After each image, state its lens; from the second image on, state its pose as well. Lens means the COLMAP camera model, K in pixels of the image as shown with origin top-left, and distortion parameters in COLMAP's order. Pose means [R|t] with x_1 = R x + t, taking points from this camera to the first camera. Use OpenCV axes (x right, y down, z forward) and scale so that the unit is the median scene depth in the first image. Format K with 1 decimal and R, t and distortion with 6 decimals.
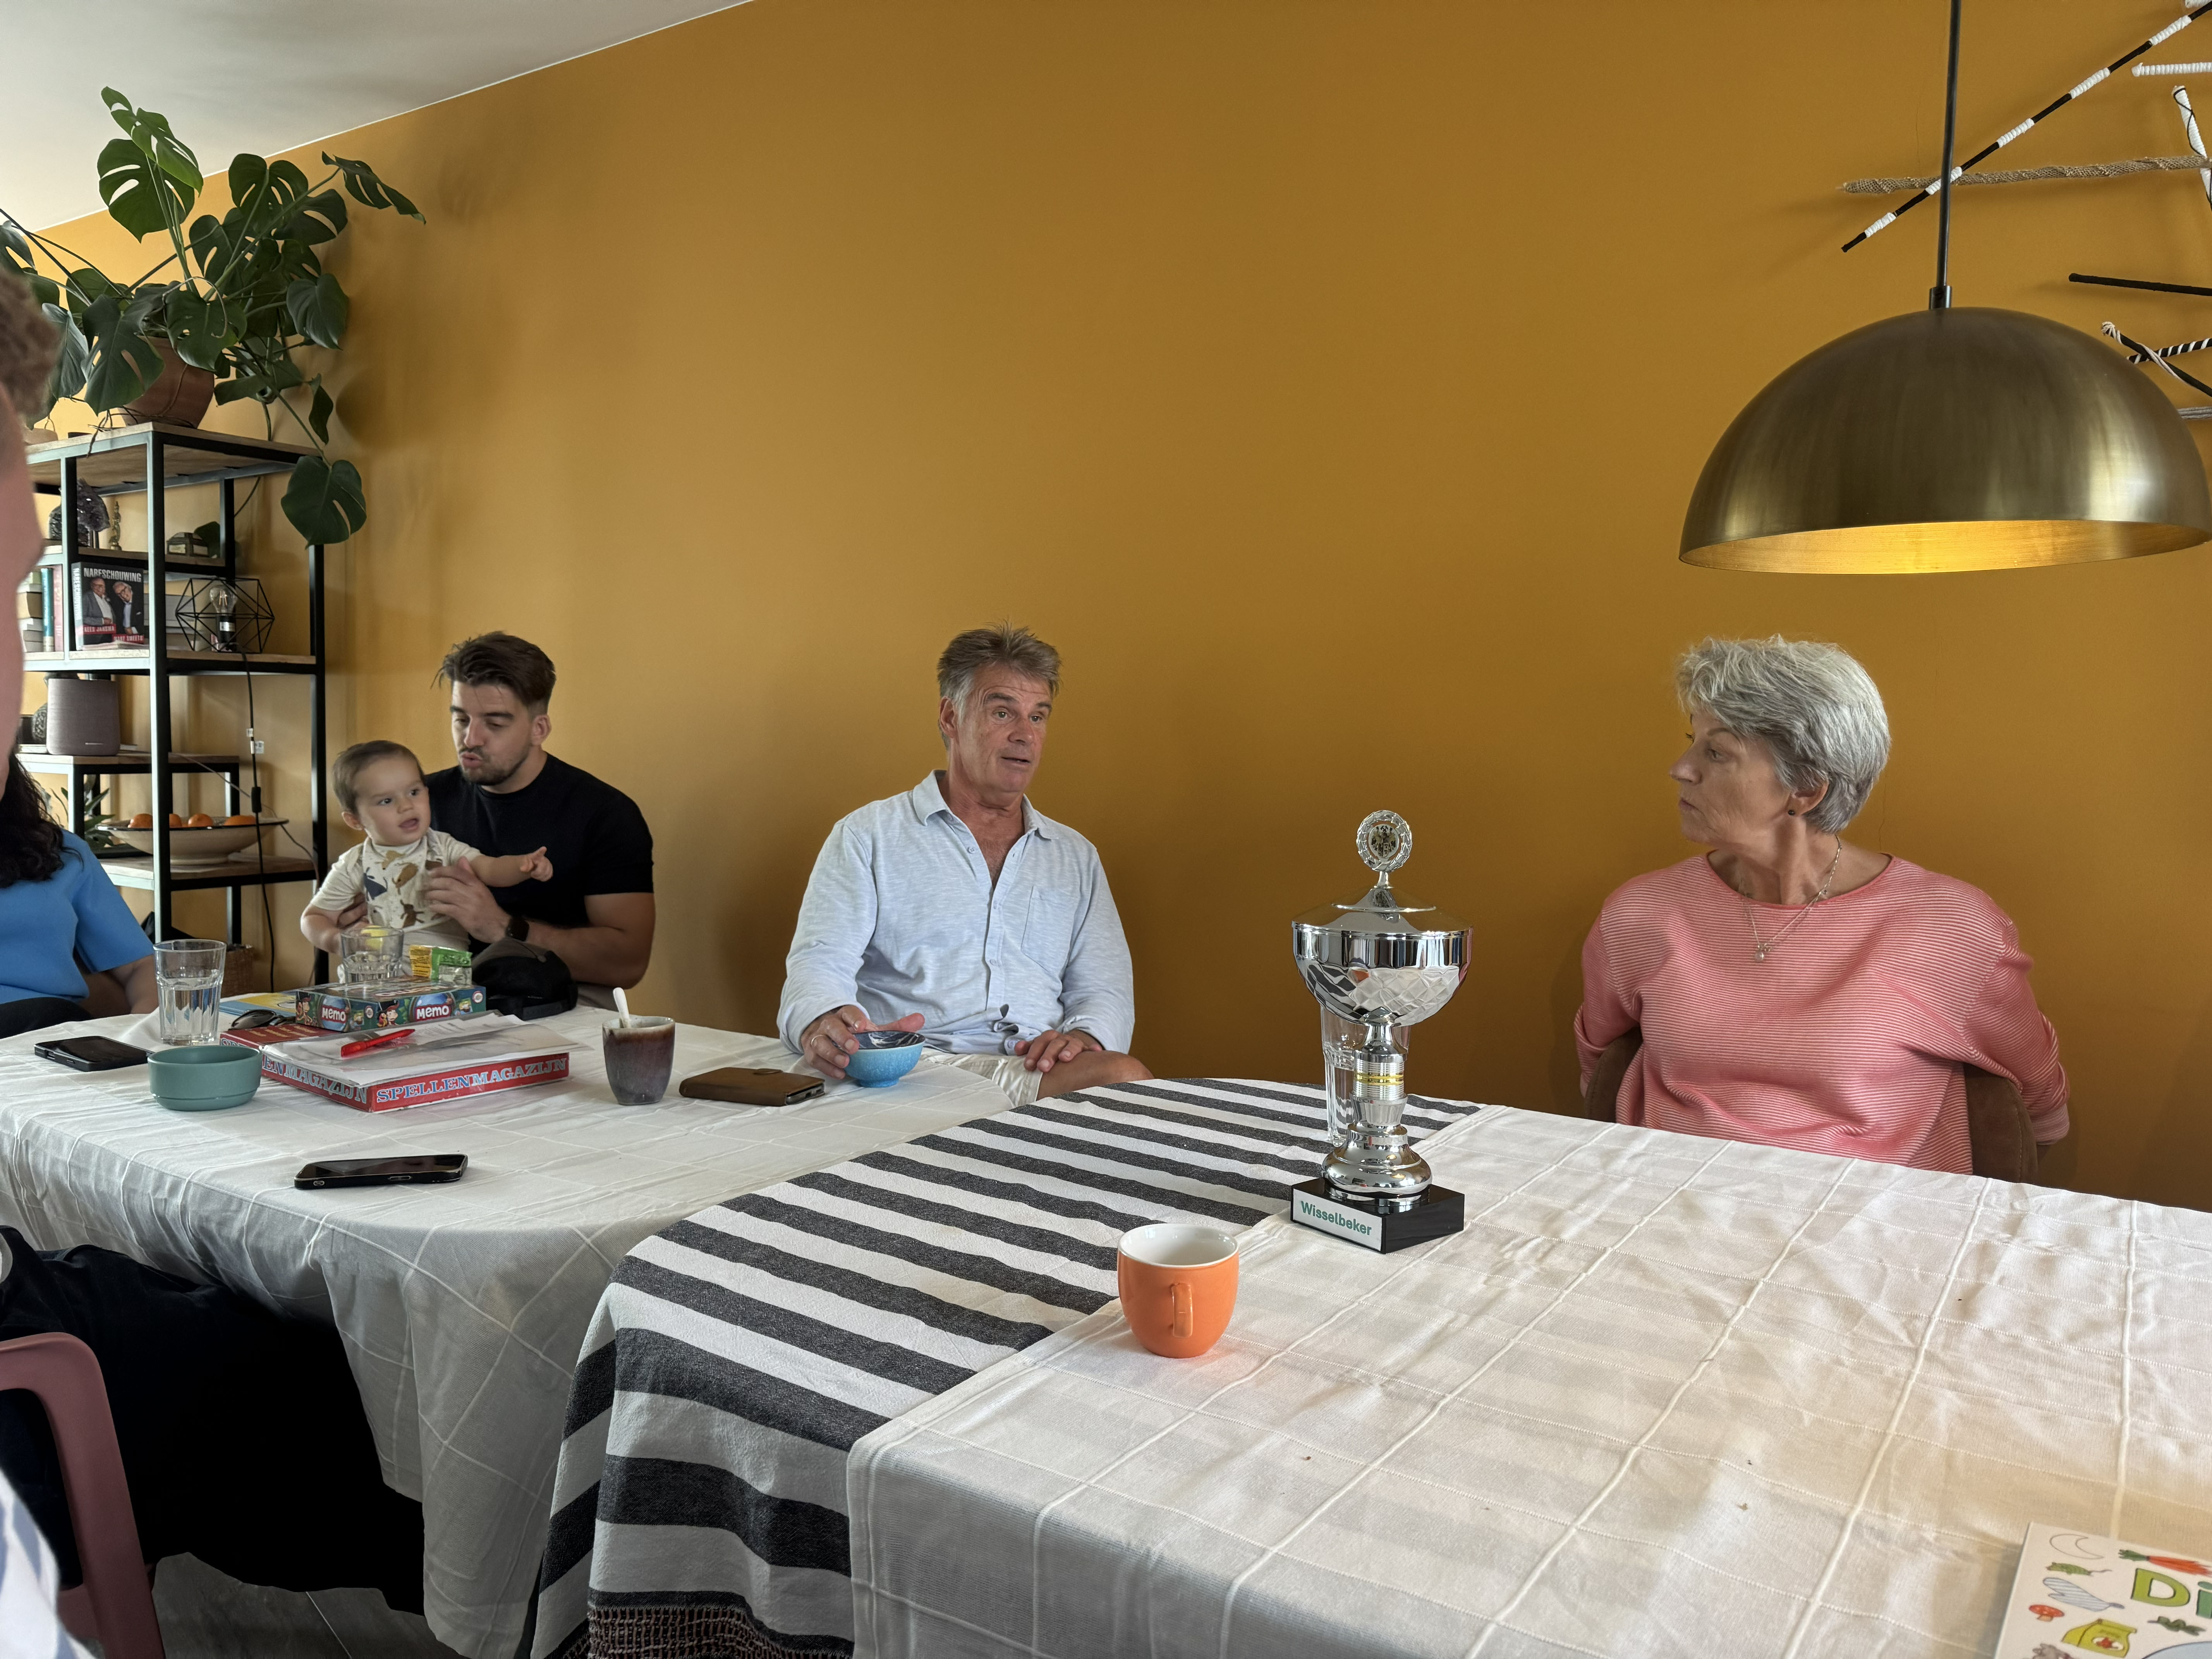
lens RADIAL K [[1582.9, 0, 1110.7], [0, 1582.9, 830.8], [0, 0, 1]] dist [0.027003, -0.027434]
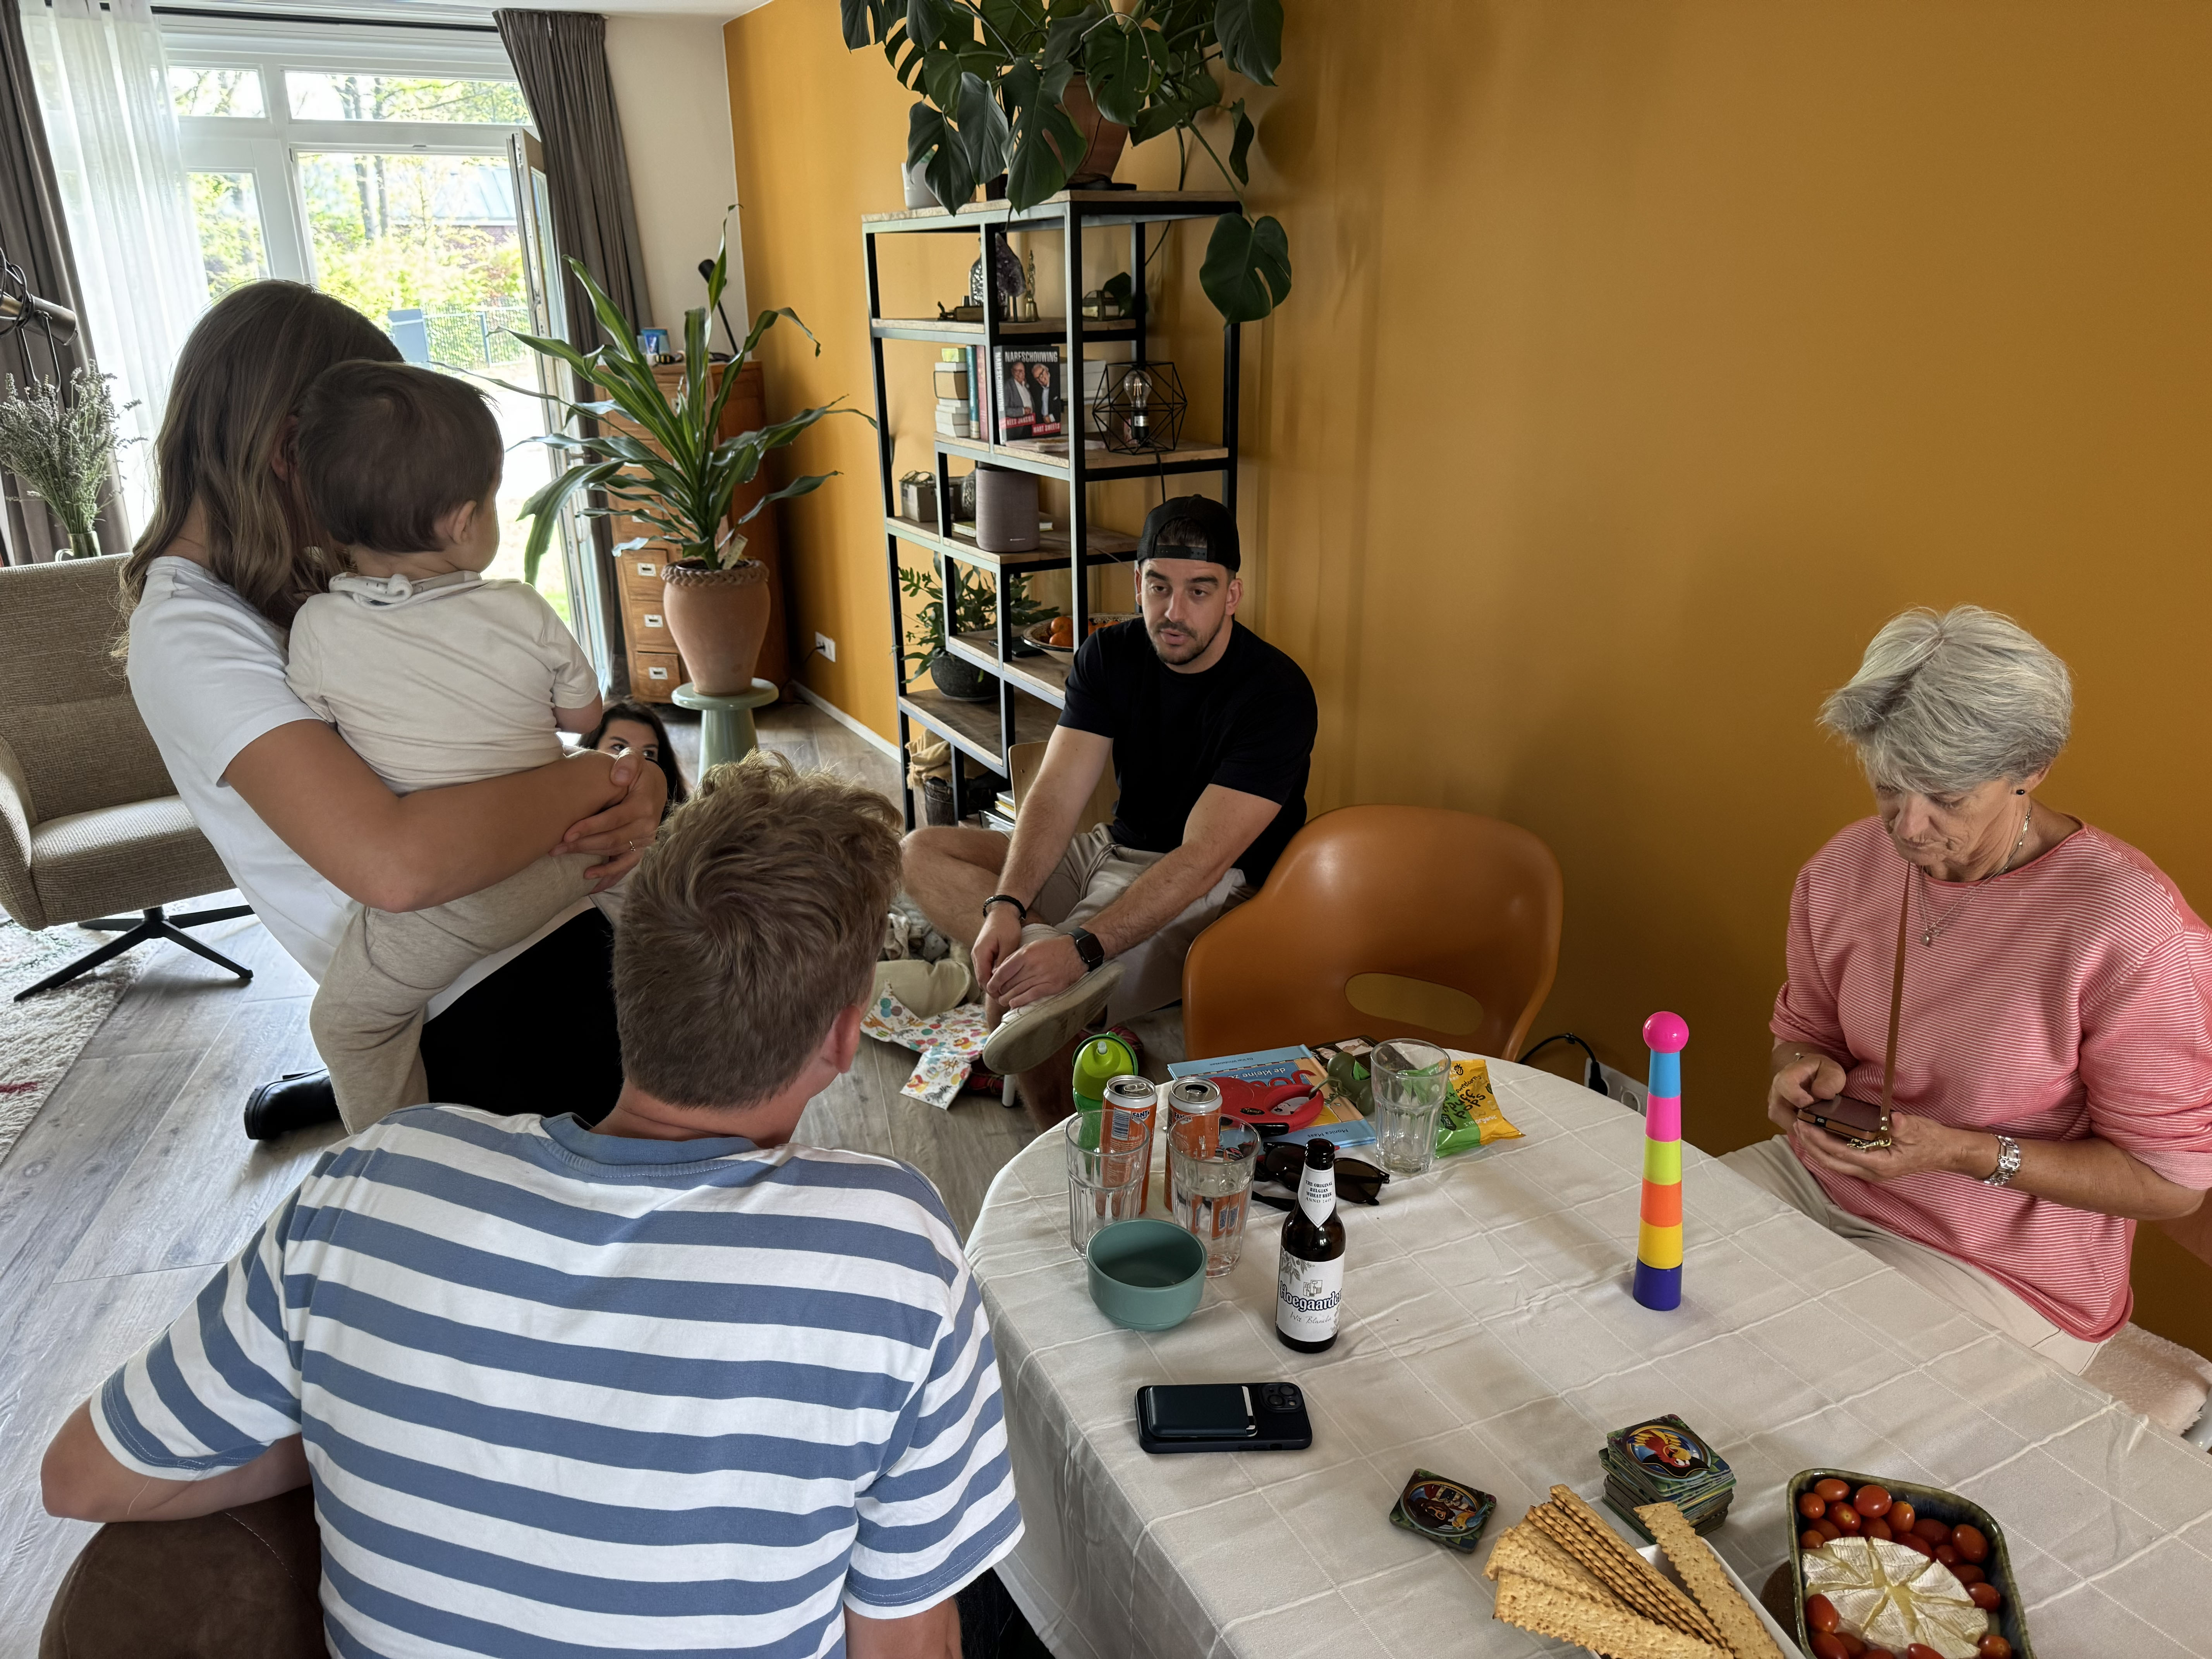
lens RADIAL K [[1582.9, 0, 1129.8], [0, 1582.9, 869.3], [0, 0, 1]] dist [0.027003, -0.027434]
pose [[0.883947, 0.139859, -0.446181, -0.134840], [-0.000007, 0.954223, 0.299096, -0.161711], [0.467588, -0.264382, 0.843483, 0.188186]]
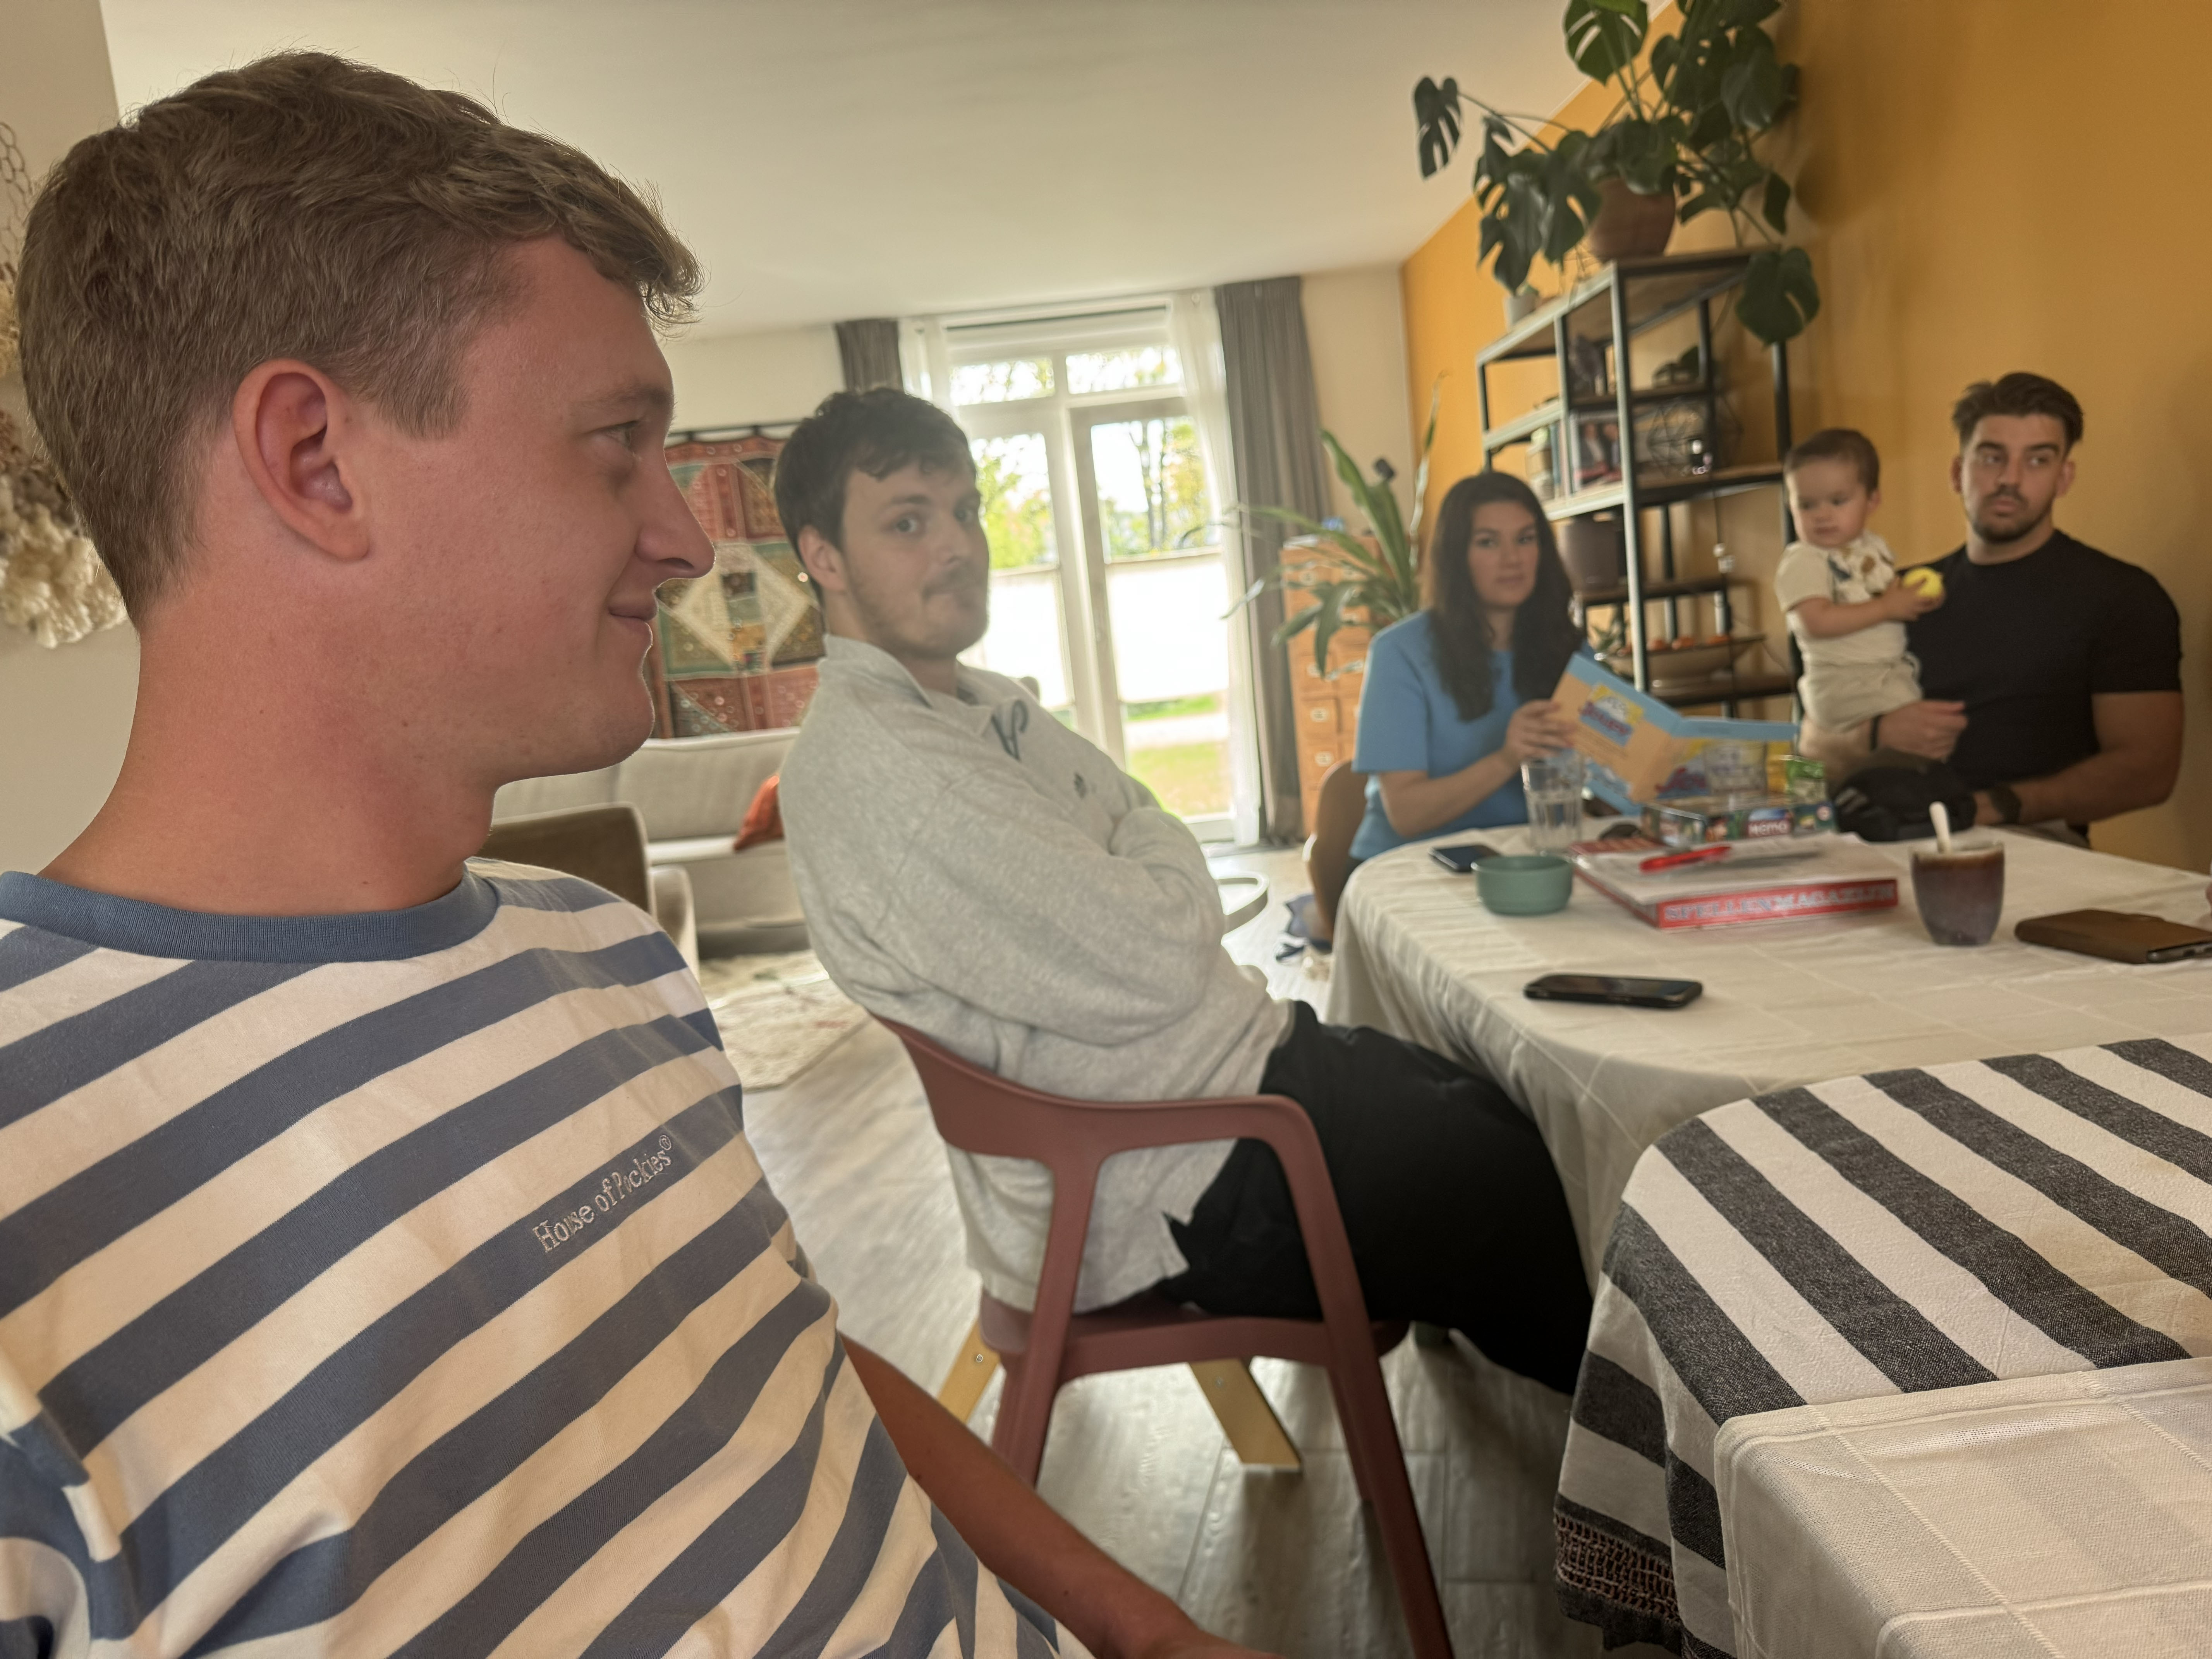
lens RADIAL K [[1582.9, 0, 1083.7], [0, 1582.9, 831.9], [0, 0, 1]] dist [0.027003, -0.027434]
pose [[0.571197, 0.023766, -0.820469, 0.061001], [0.070384, 0.994481, 0.077806, 0.009274], [0.817790, -0.102190, 0.566371, 0.086835]]
